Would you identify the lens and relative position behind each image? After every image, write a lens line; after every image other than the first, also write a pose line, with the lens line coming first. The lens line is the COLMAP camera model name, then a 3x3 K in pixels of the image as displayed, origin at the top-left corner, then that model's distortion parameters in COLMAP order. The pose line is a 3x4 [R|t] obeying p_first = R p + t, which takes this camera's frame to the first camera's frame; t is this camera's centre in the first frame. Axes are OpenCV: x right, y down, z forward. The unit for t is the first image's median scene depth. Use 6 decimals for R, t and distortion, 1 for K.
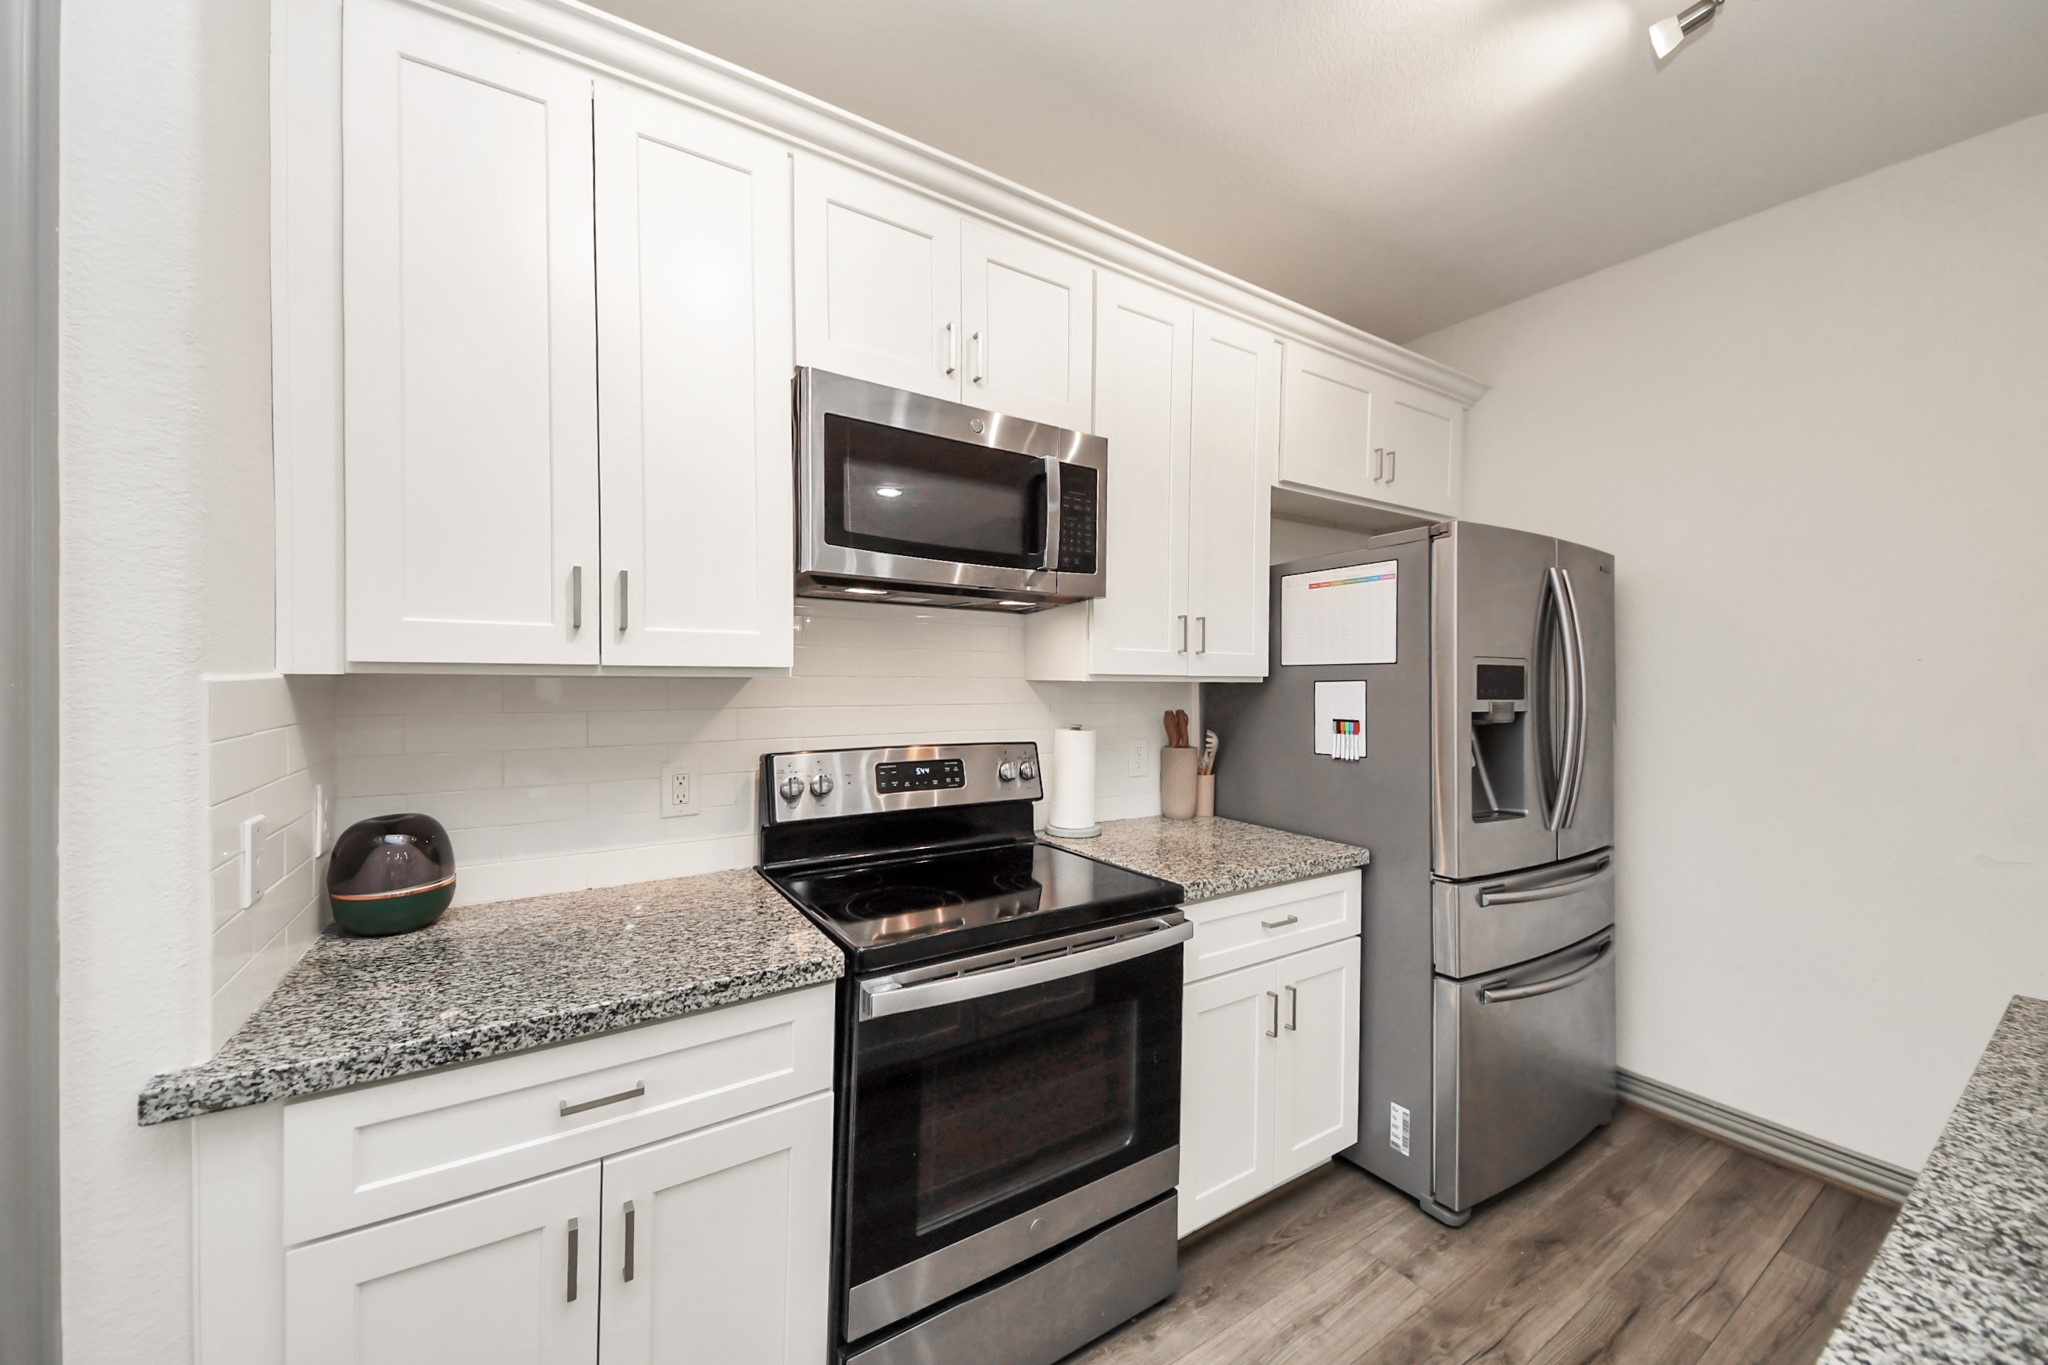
lens RADIAL K [[738.6, 0, 998.3], [0, 738.6, 699.4], [0, 0, 1]] dist [0.024665, -0.019525]
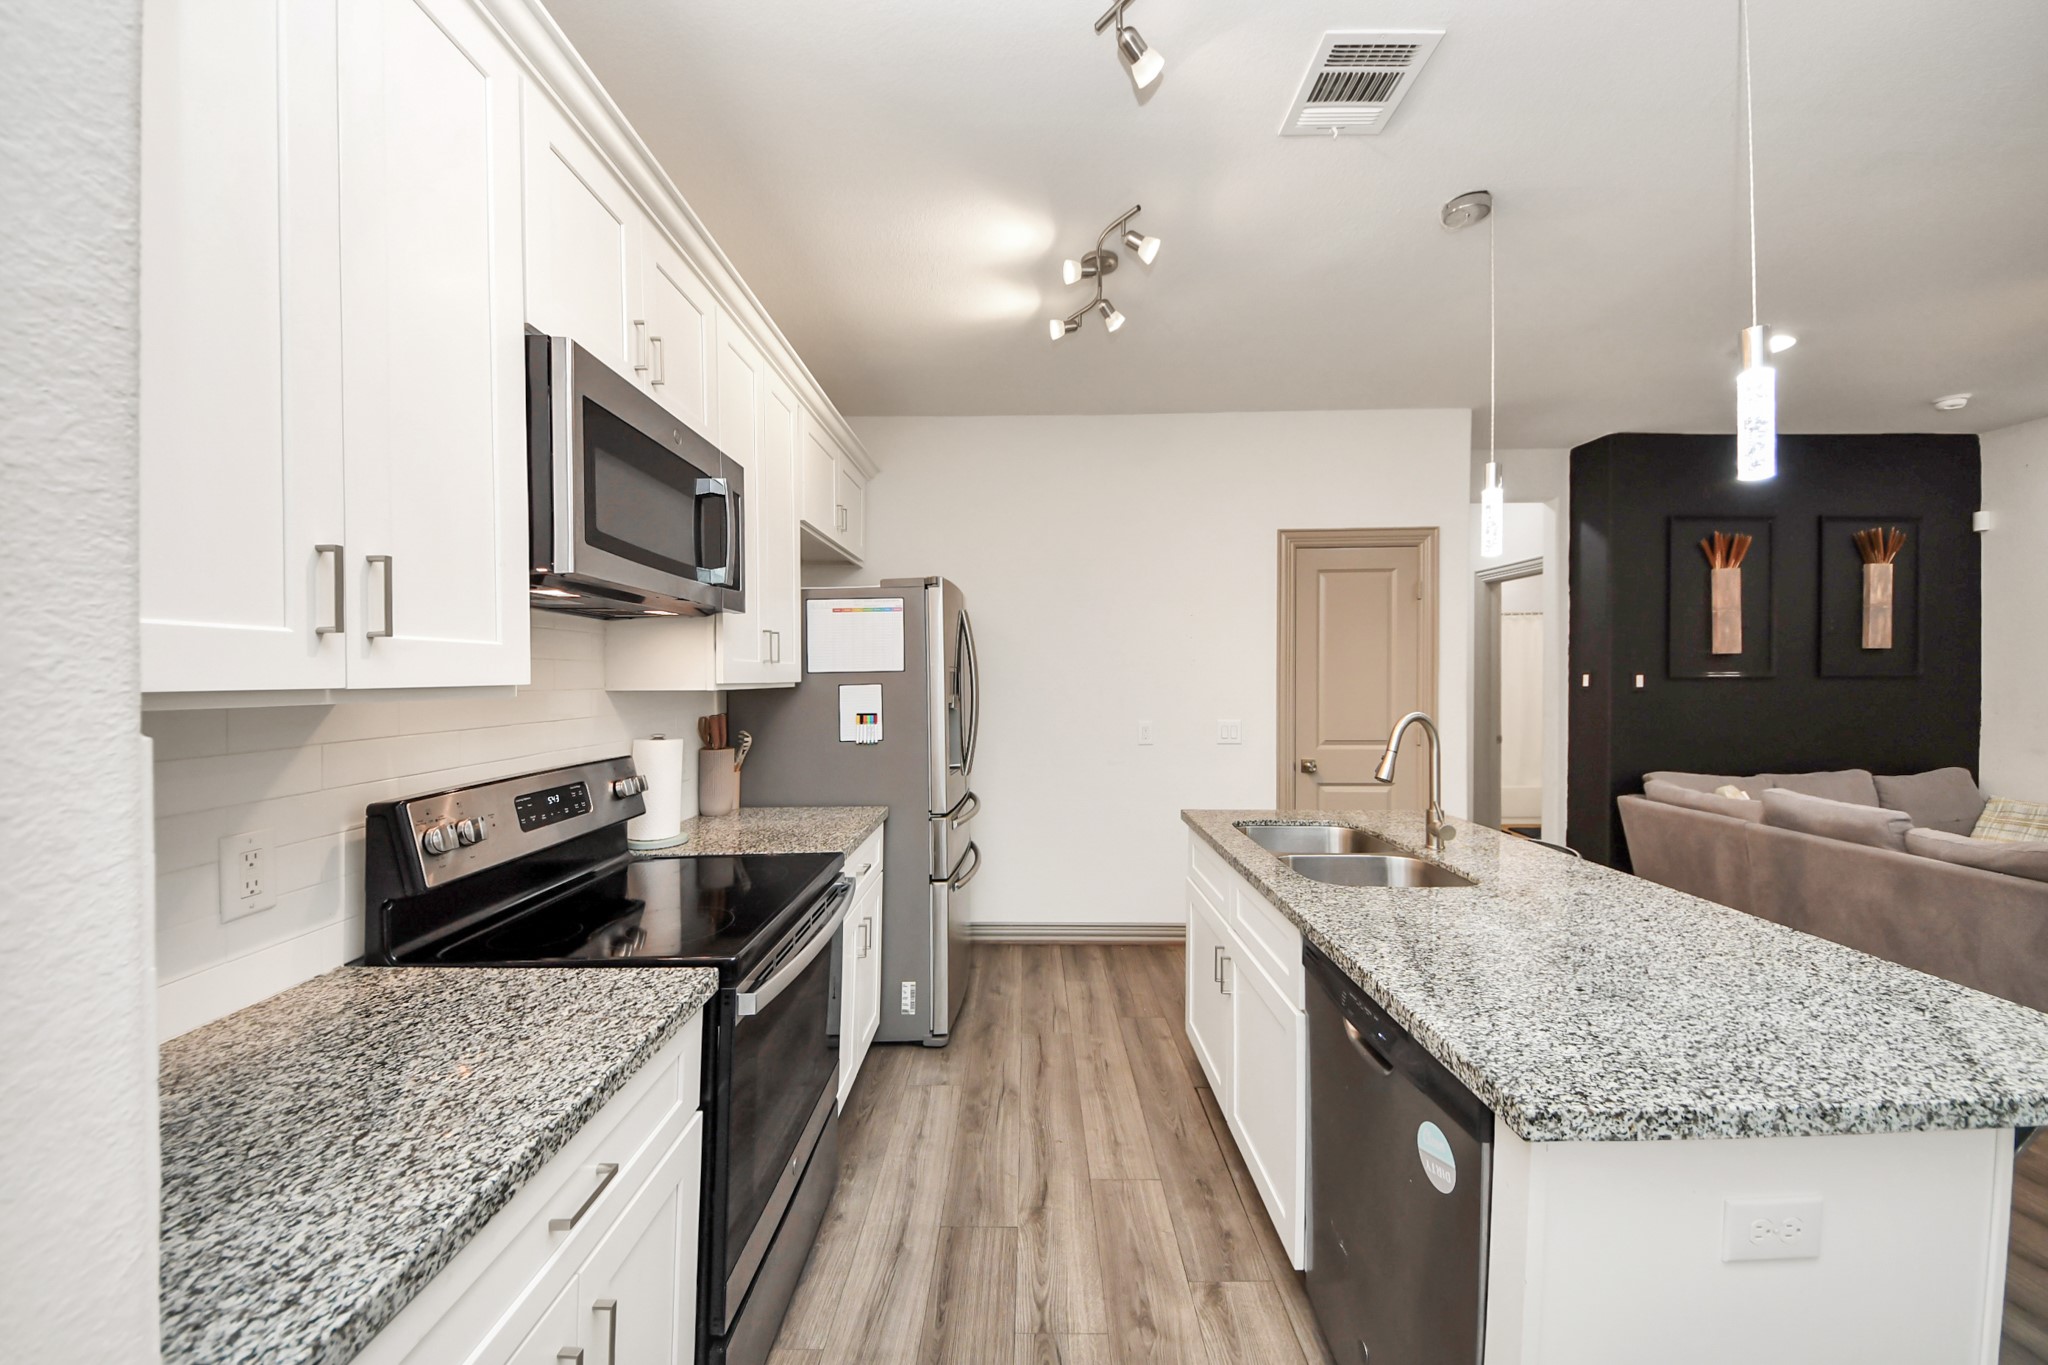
lens RADIAL K [[724.3, 0, 1020.5], [0, 724.3, 708.8], [0, 0, 1]] dist [0.002188, -0.013812]
pose [[0.547400, -0.053168, 0.835181, -0.509730], [0.037104, 0.998540, 0.039249, -0.023600], [-0.836048, 0.009504, 0.548574, 0.064531]]
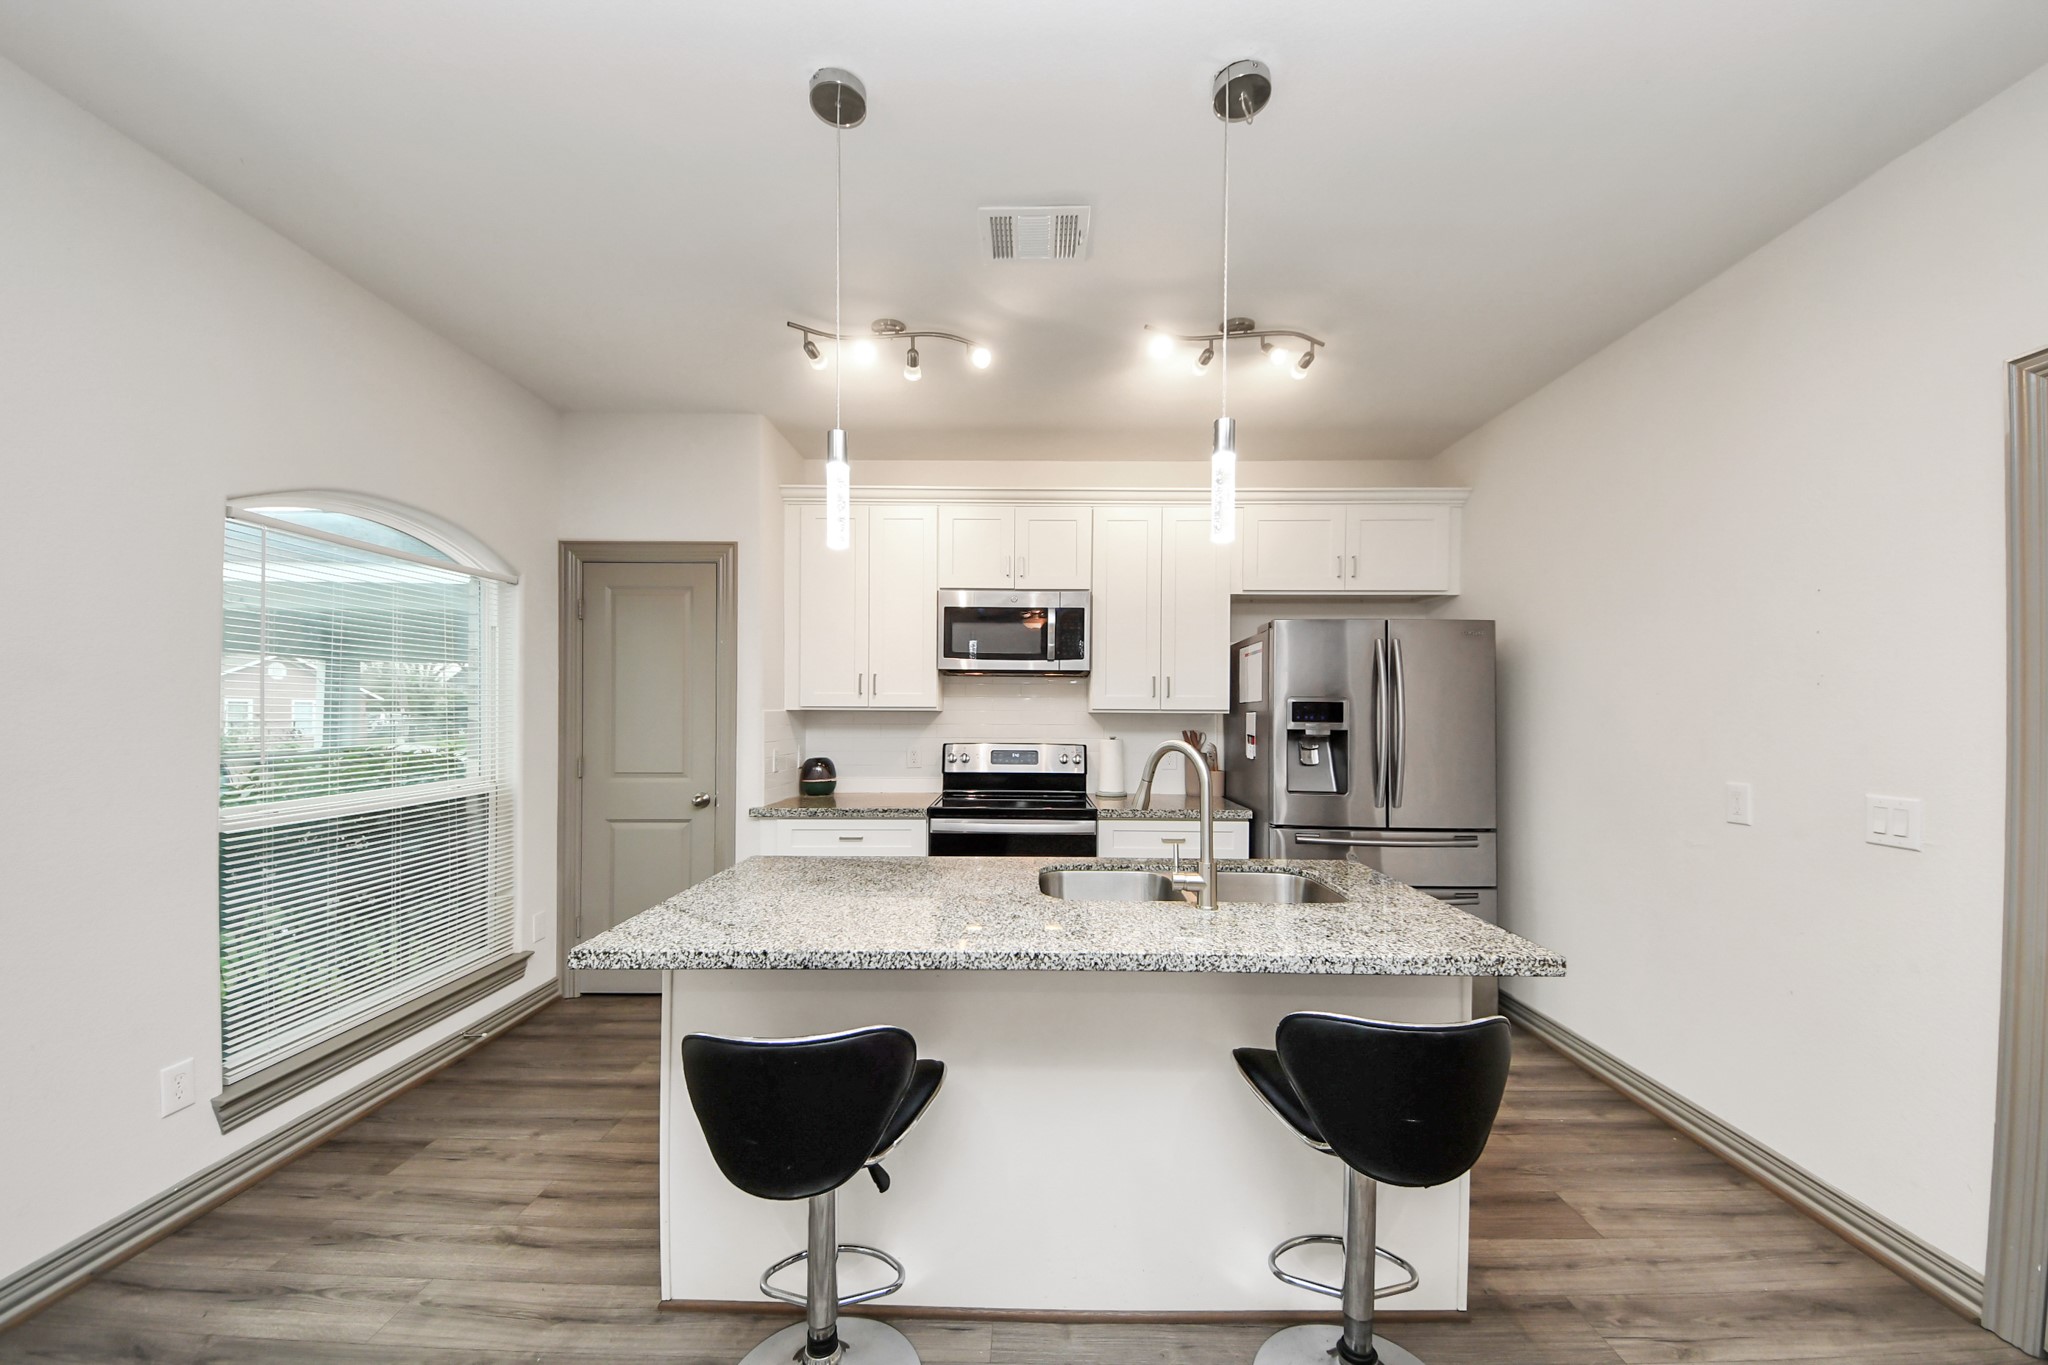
lens RADIAL K [[724.3, 0, 1020.5], [0, 724.3, 708.8], [0, 0, 1]] dist [0.002188, -0.013812]
pose [[0.844535, -0.009186, -0.535421, 1.011639], [-0.014478, 0.999096, -0.039977, 0.046364], [0.535304, 0.041514, 0.843639, -0.734488]]
